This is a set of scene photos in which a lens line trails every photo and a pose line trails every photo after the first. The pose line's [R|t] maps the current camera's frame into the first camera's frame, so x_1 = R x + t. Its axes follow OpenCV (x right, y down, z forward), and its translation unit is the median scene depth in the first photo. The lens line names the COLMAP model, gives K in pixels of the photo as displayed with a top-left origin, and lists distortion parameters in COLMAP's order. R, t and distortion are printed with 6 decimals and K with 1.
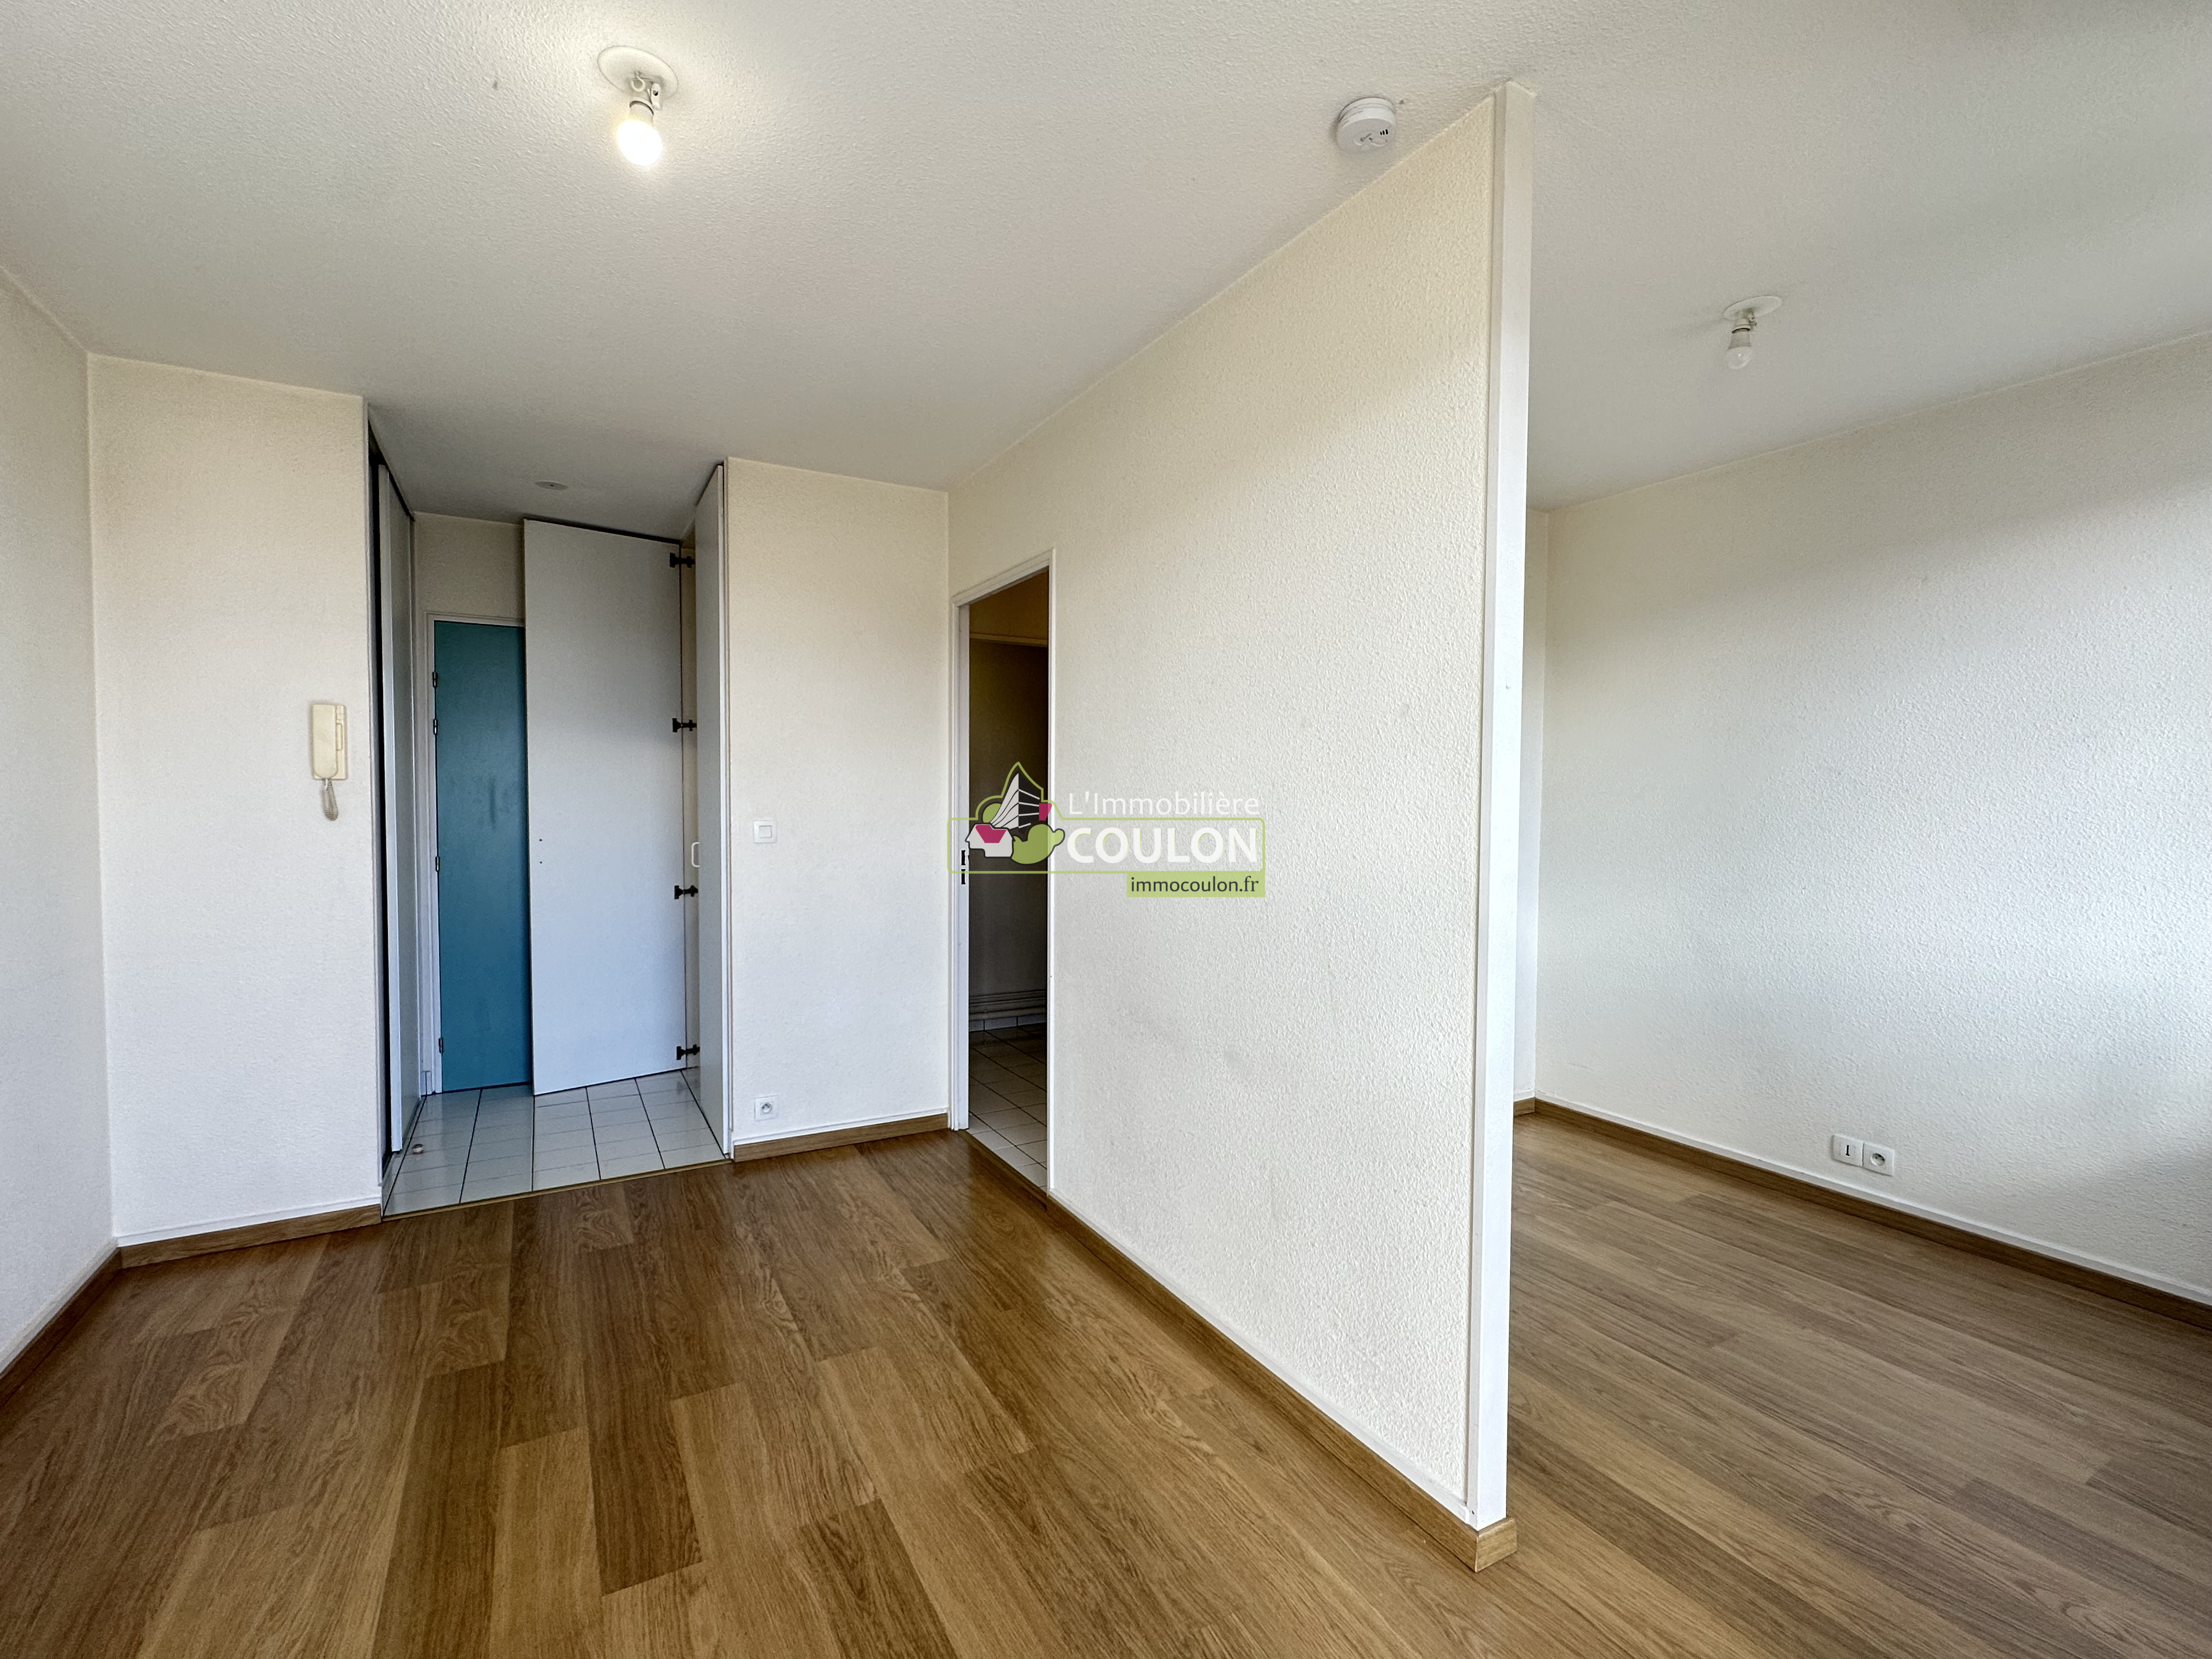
lens RADIAL K [[976.9, 0, 1089.7], [0, 976.9, 831.5], [0, 0, 1]] dist [-0.004335, 0.001112]
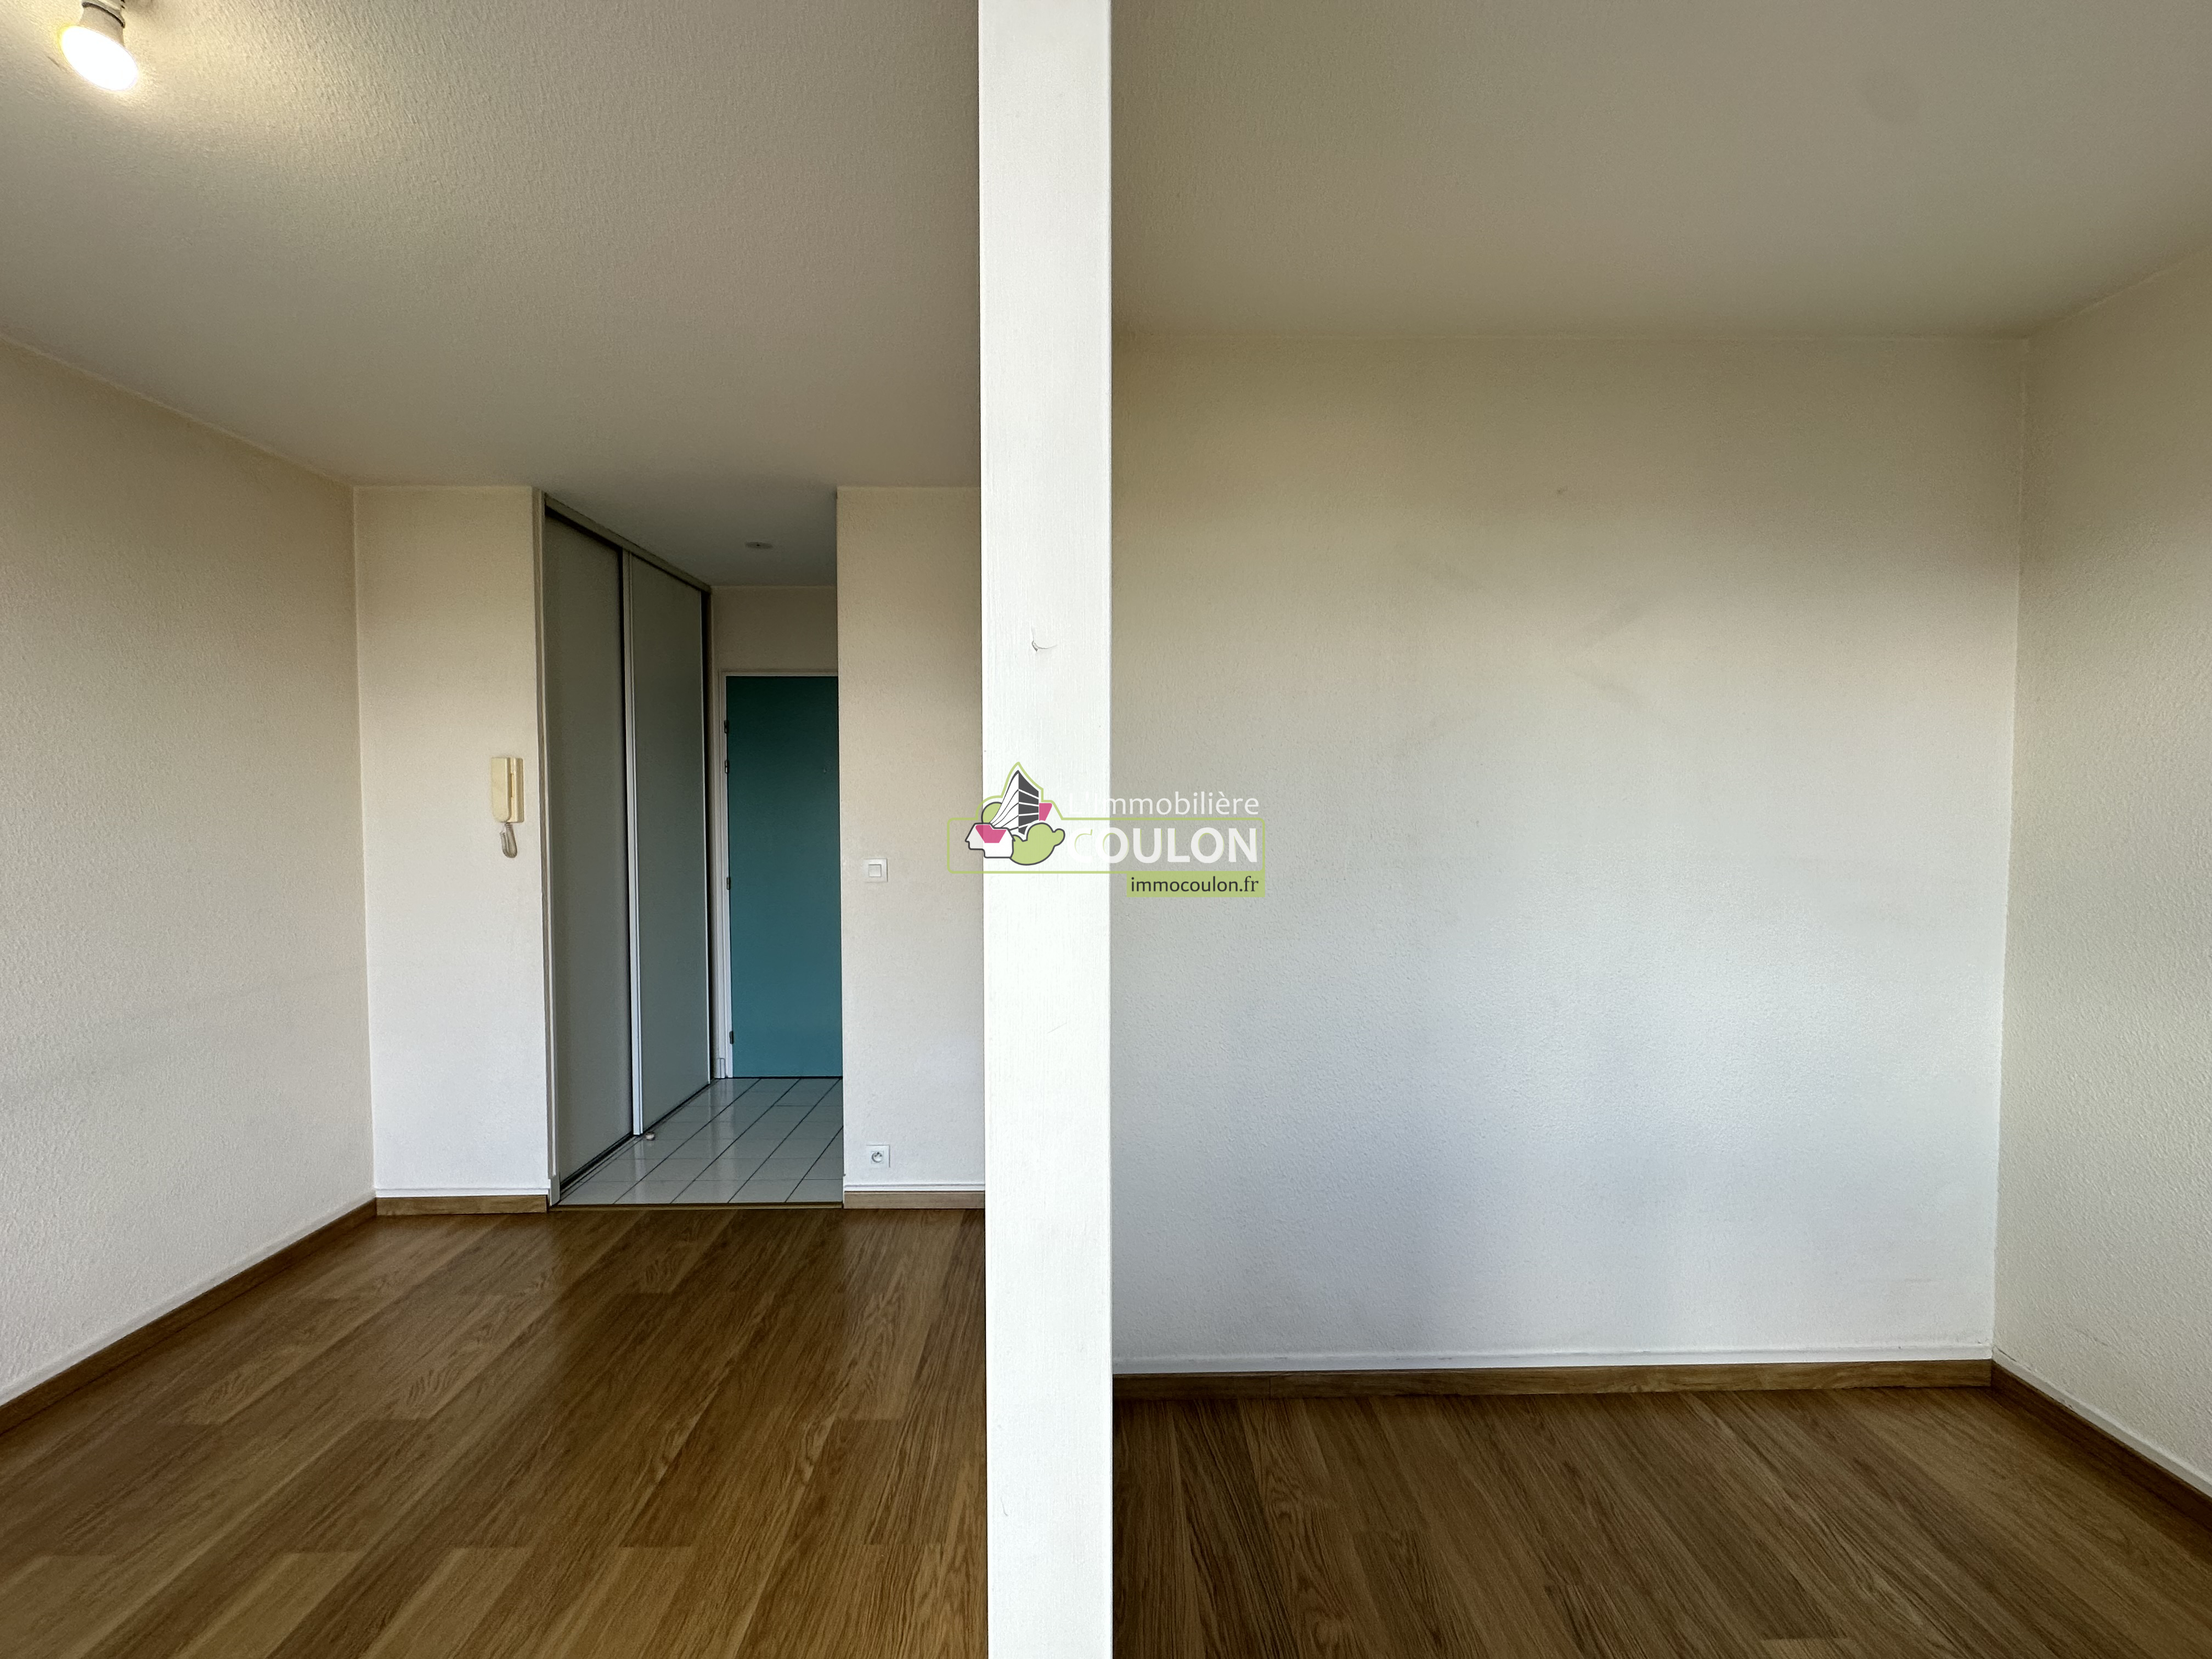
lens RADIAL K [[870.9, 0, 1090.8], [0, 870.9, 835.6], [0, 0, 1]] dist [-0.004457, 0.000562]
pose [[0.882472, 0.009321, -0.470273, 0.325035], [-0.009798, 0.999951, 0.001433, -0.047359], [0.470264, 0.003343, 0.882520, 0.431889]]
